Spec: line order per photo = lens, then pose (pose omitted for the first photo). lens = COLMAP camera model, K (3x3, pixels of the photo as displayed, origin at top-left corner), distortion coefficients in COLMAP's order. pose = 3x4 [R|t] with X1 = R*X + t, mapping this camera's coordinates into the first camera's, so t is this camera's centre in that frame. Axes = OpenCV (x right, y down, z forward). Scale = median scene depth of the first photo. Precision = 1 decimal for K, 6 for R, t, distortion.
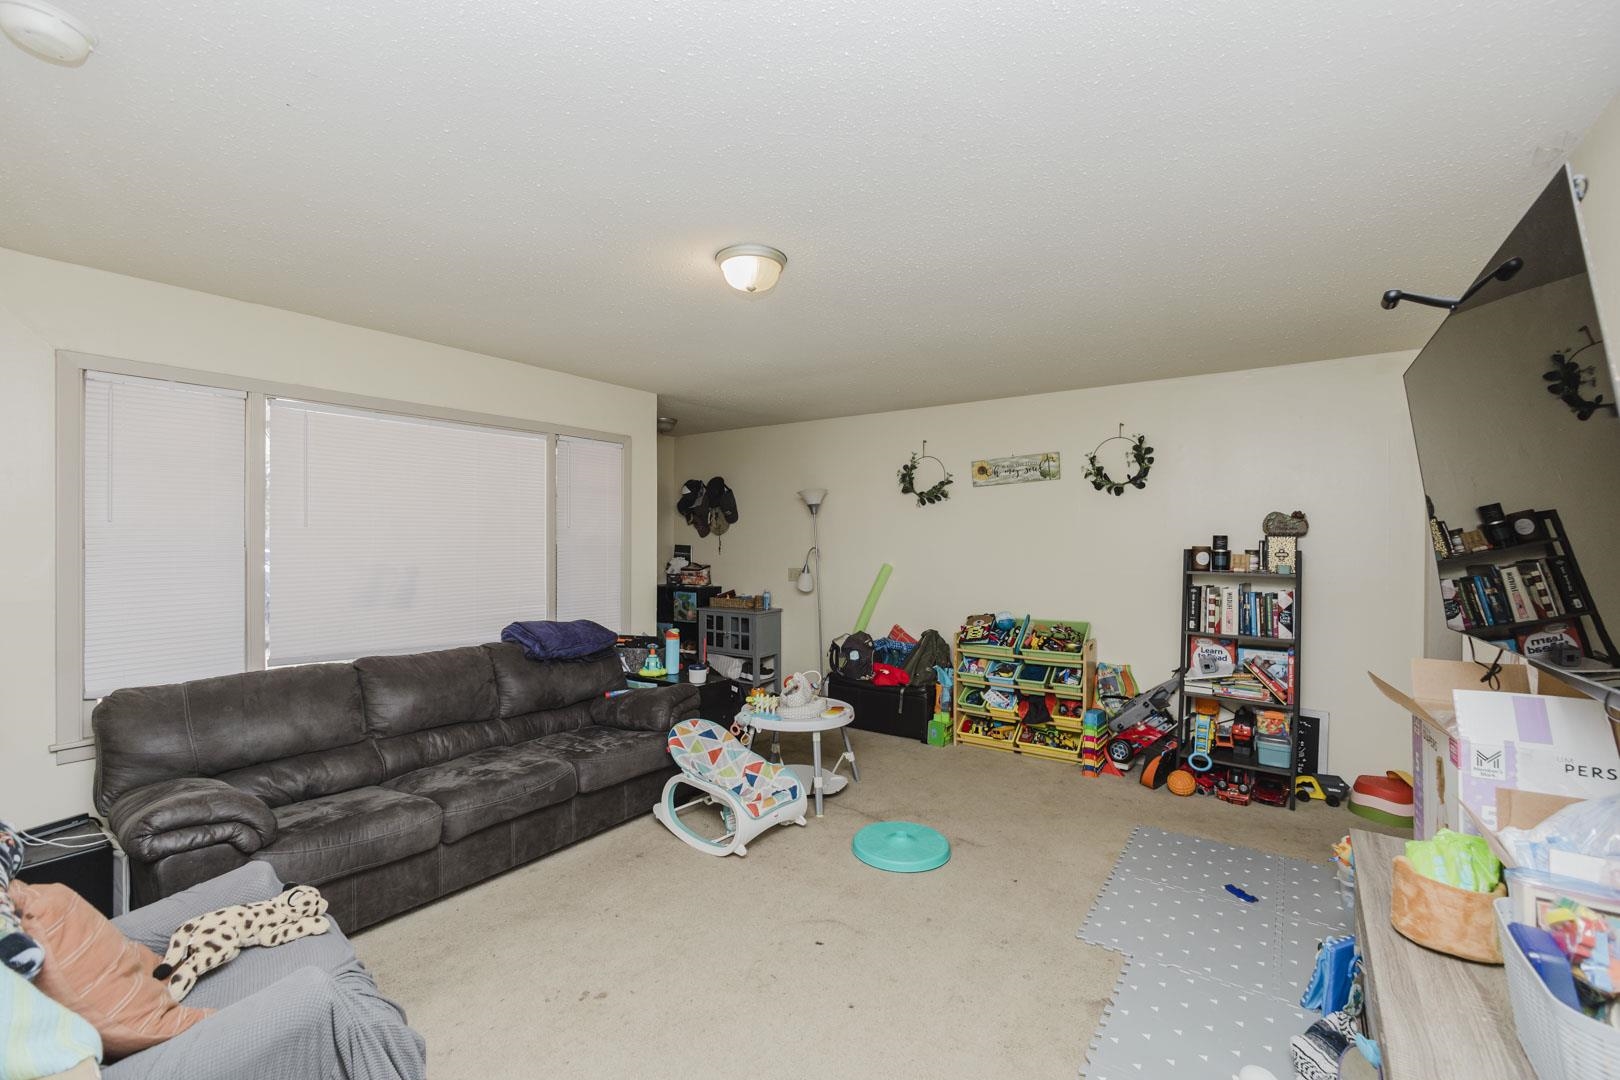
lens RADIAL K [[693.2, 0, 812.5], [0, 693.2, 541.3], [0, 0, 1]] dist [-0.007817, -0.000188]
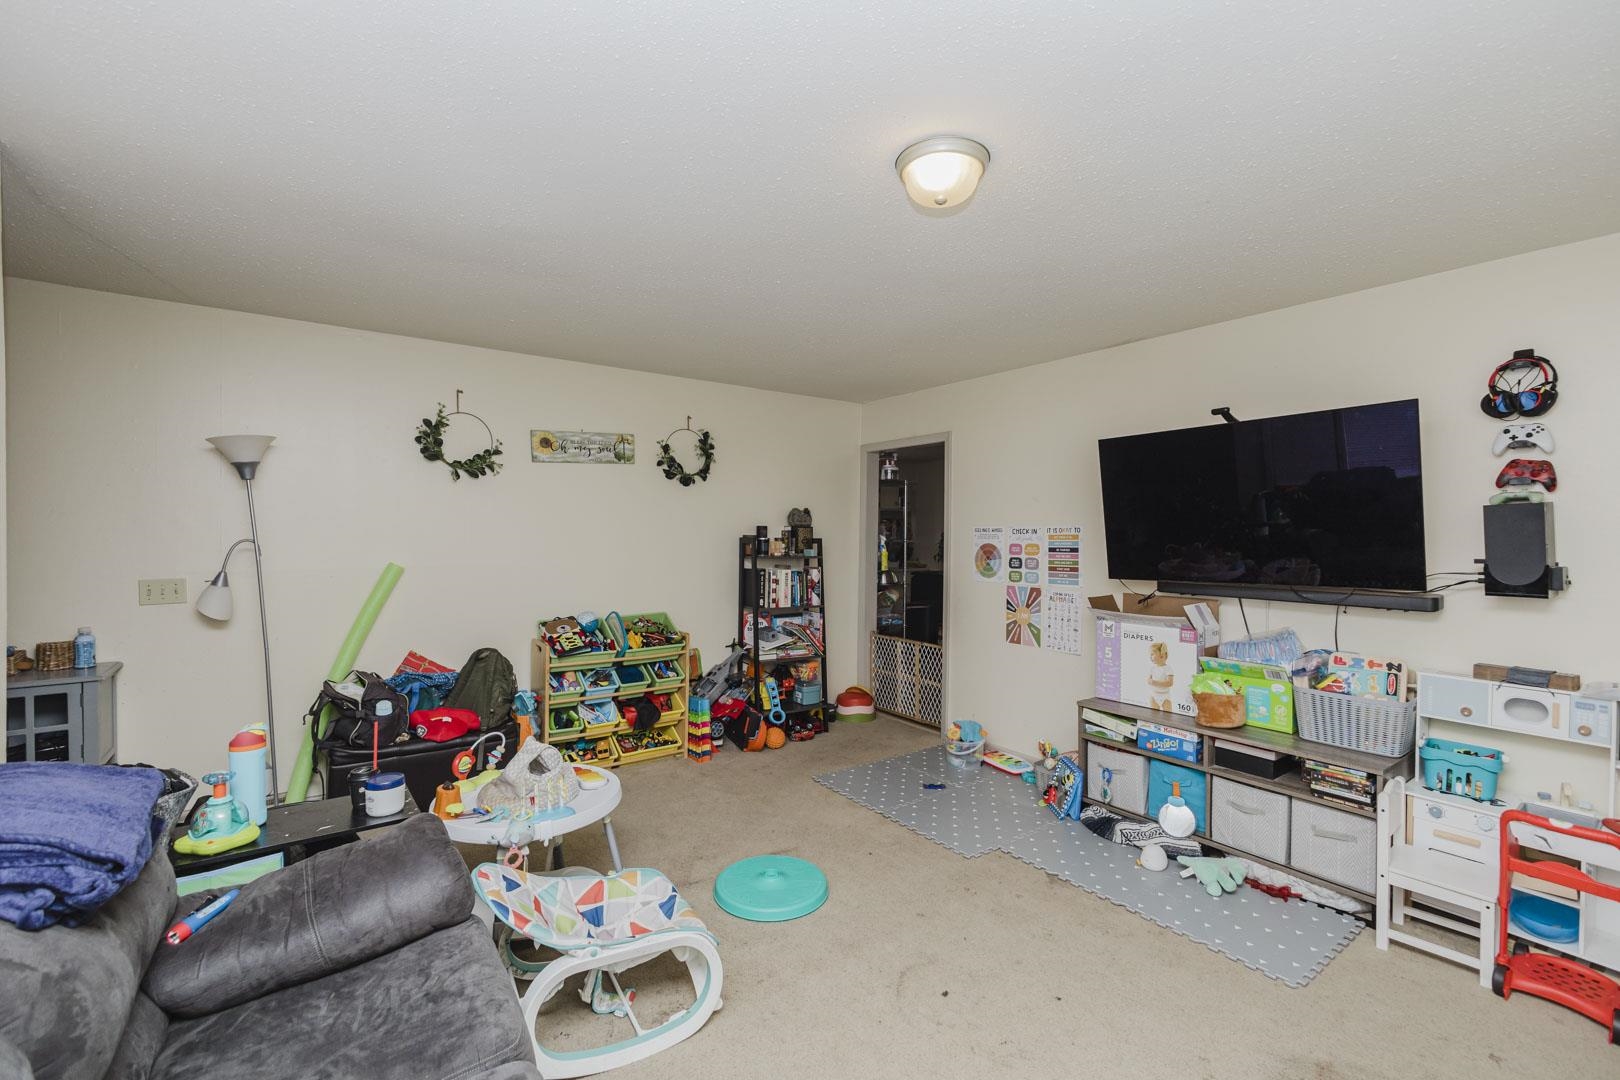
lens RADIAL K [[693.2, 0, 815.0], [0, 693.2, 540.9], [0, 0, 1]] dist [-0.007817, -0.000188]
pose [[0.321618, -0.012458, 0.946788, -0.466672], [-0.004475, 0.999882, 0.014677, -0.000400], [-0.946859, -0.008957, 0.321524, 0.478904]]
